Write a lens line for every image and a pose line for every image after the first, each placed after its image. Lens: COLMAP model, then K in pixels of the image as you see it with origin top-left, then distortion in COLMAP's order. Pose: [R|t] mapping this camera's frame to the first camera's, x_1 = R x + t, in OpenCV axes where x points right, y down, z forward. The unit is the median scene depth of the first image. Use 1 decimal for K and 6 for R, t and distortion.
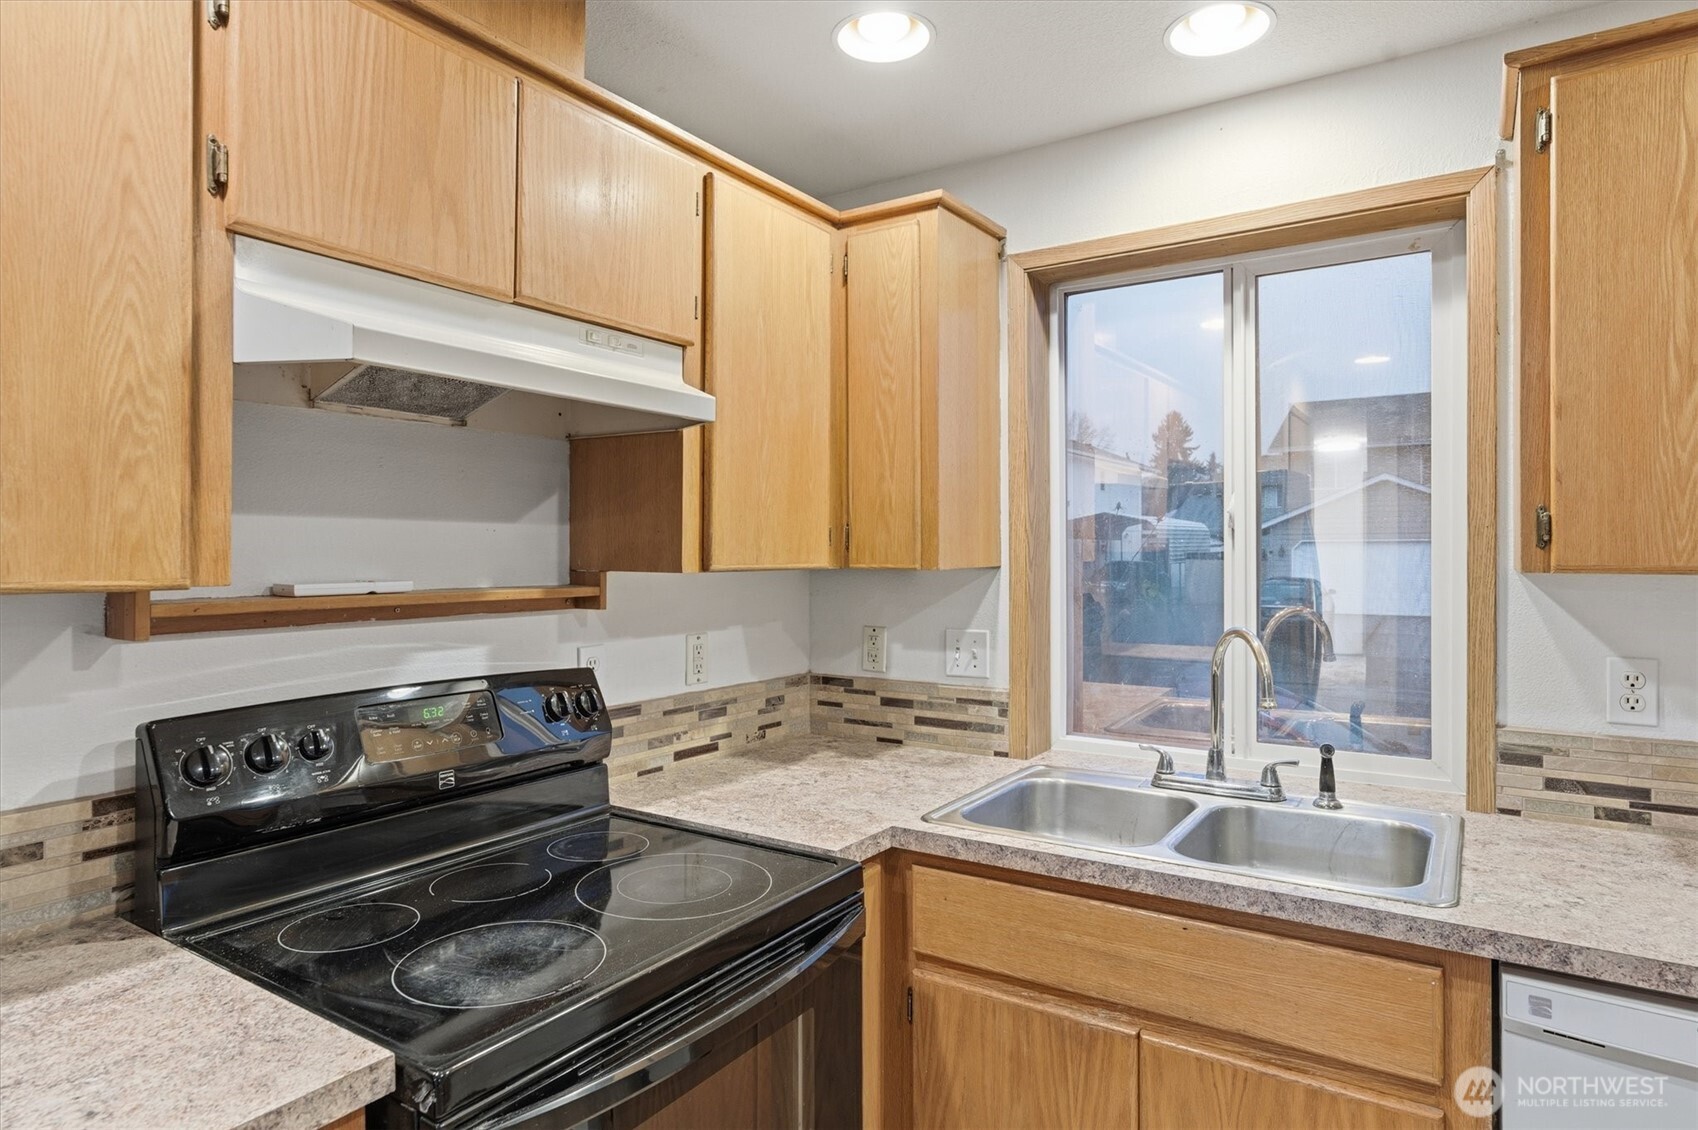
lens RADIAL K [[975.3, 0, 845.5], [0, 975.3, 558.7], [0, 0, 1]] dist [-0.004903, 0.004881]
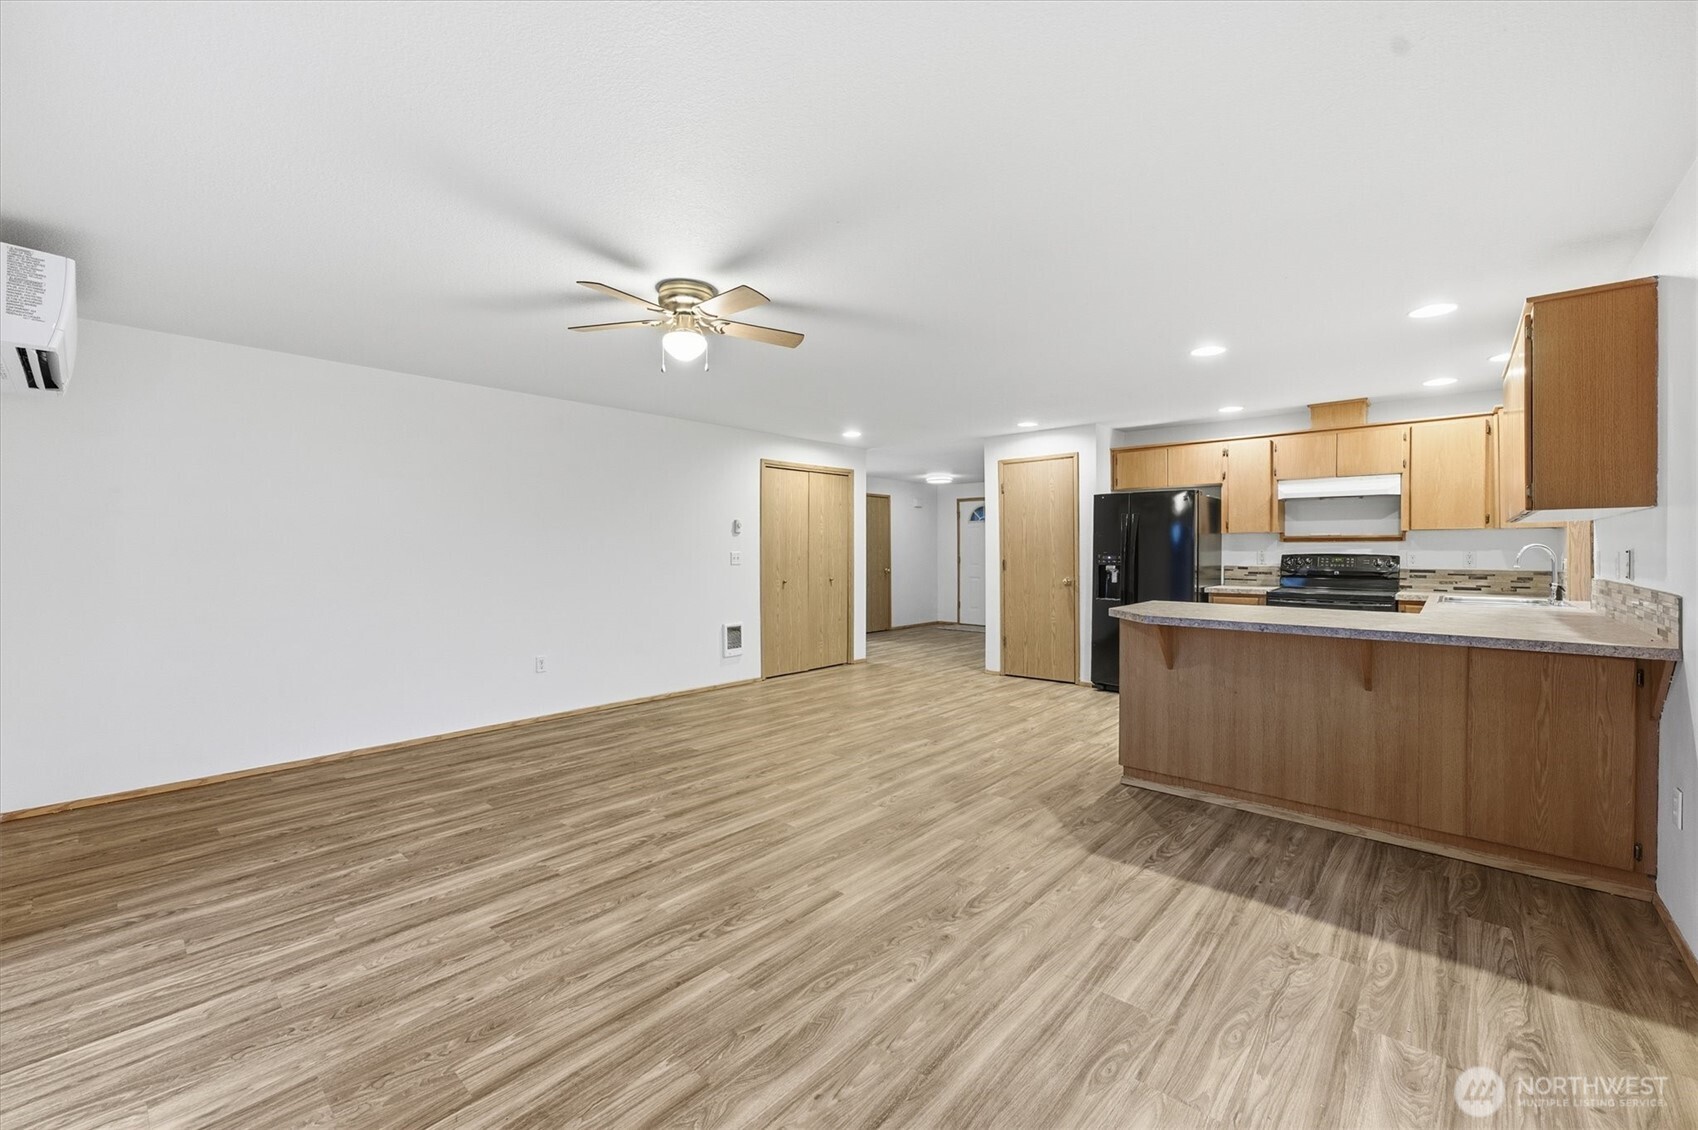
lens RADIAL K [[676.0, 0, 858.0], [0, 676.0, 549.6], [0, 0, 1]] dist [-0.002466, 0.001494]
pose [[-0.134564, 0.002737, -0.990901, 2.777428], [-0.005674, 0.999978, 0.003532, 0.093056], [0.990889, 0.006098, -0.134546, -0.792458]]
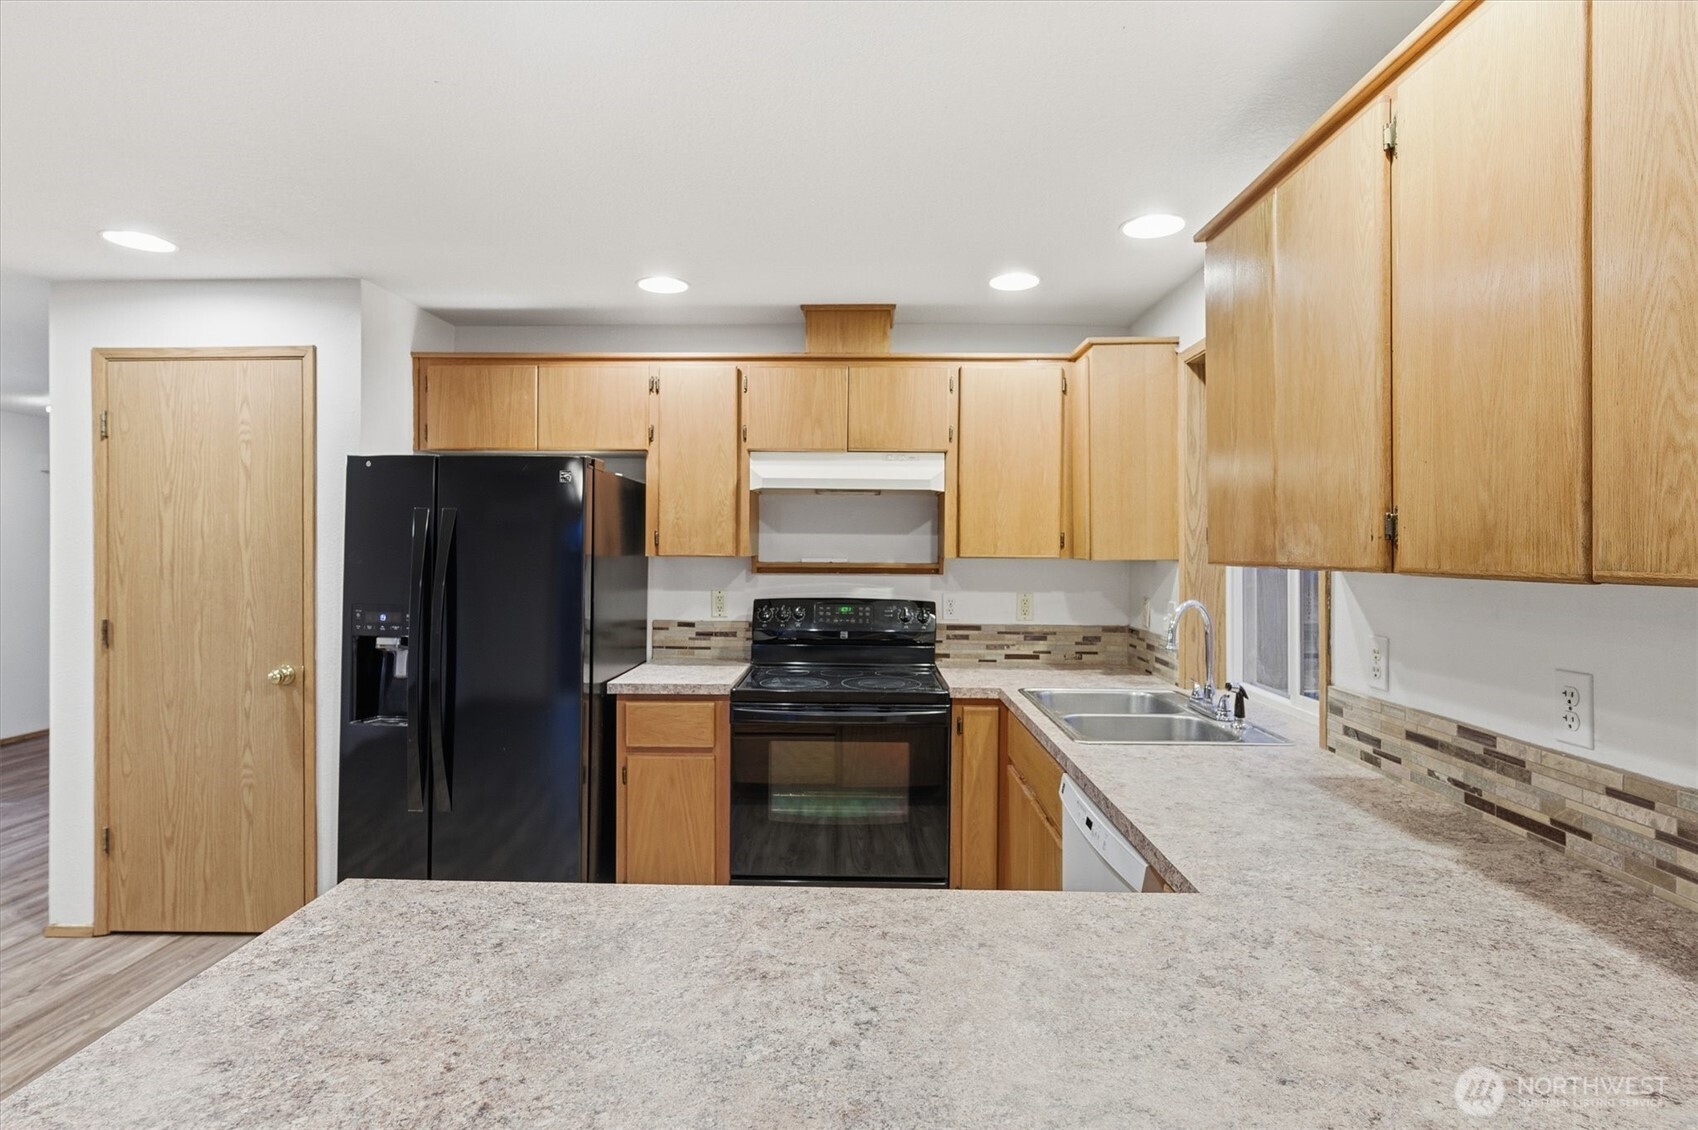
lens RADIAL K [[849.3, 0, 853.2], [0, 849.3, 552.0], [0, 0, 1]] dist [0.001425, 0.000645]
pose [[0.536701, 0.011041, -0.843701, 1.269353], [-0.013494, 0.999899, 0.004502, -0.003945], [0.843665, 0.008969, 0.536795, -0.163811]]
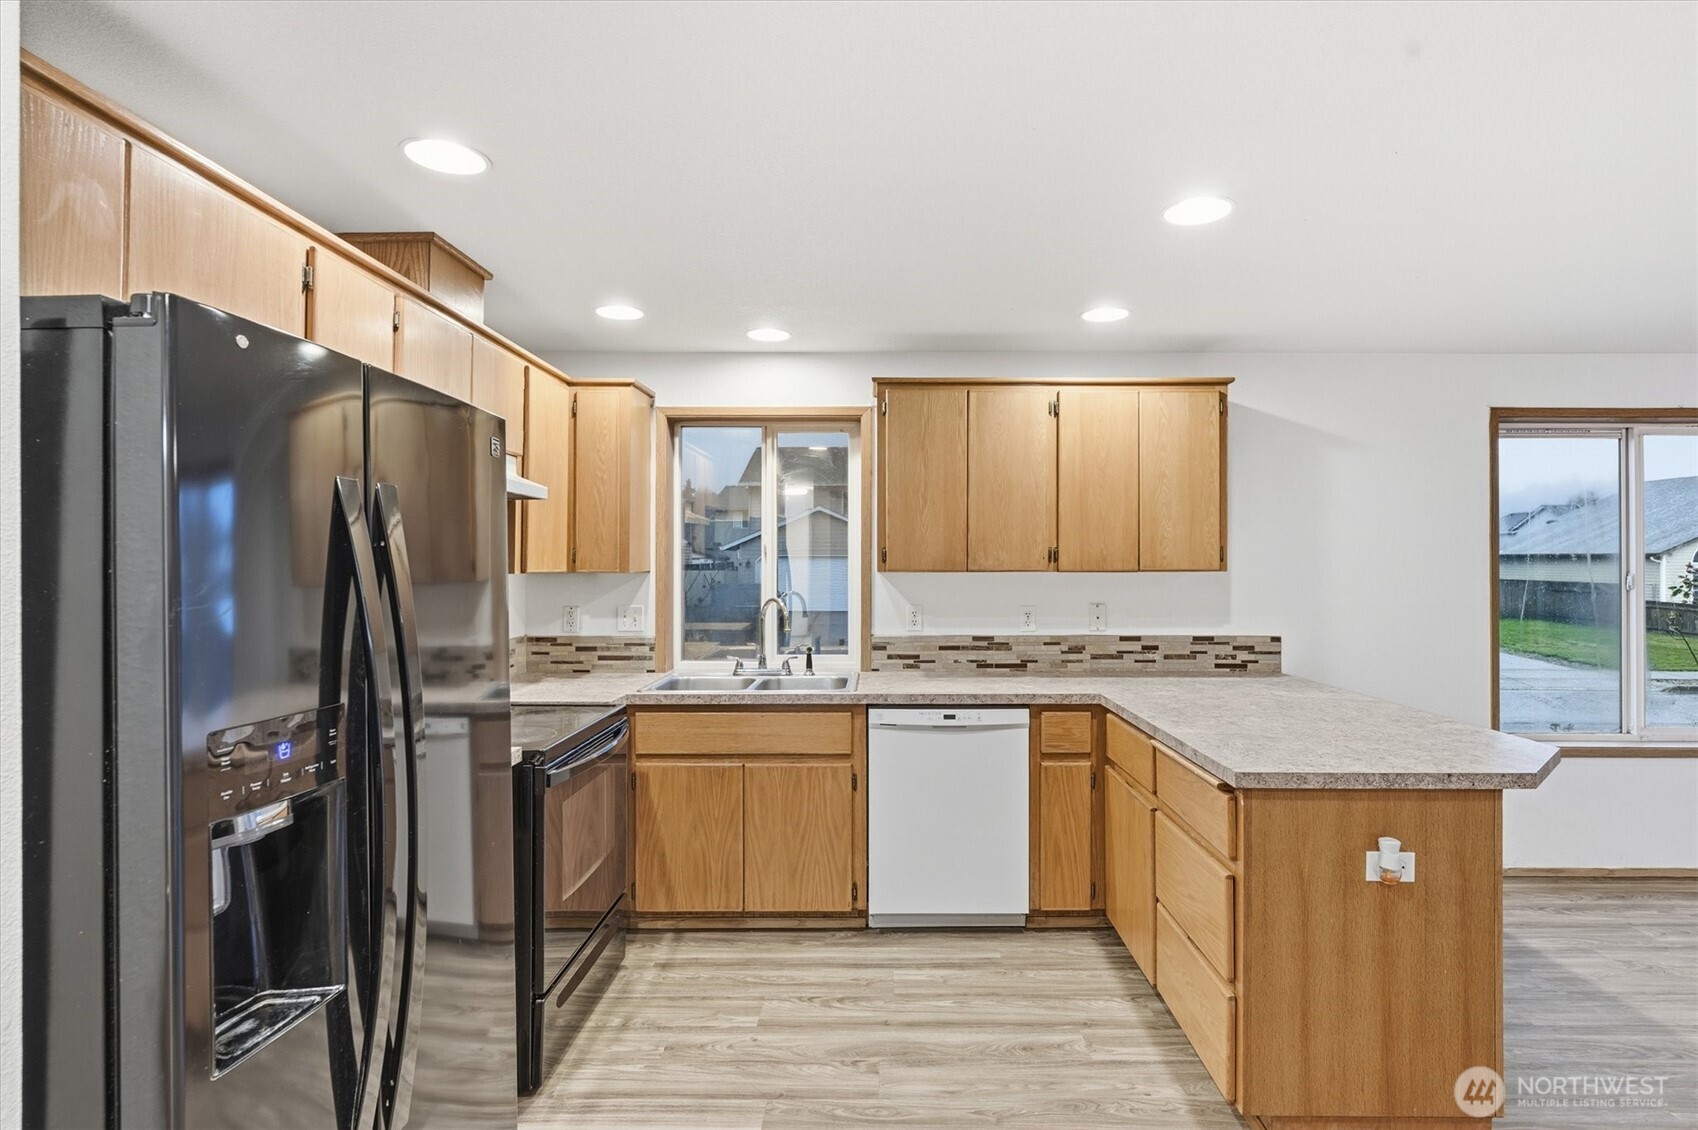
lens RADIAL K [[849.3, 0, 882.6], [0, 849.3, 558.3], [0, 0, 1]] dist [0.001425, 0.000645]
pose [[0.835169, 0.007488, 0.549942, -0.471988], [0.000018, 0.999907, -0.013643, 0.007504], [-0.549993, 0.011404, 0.835092, -0.782965]]
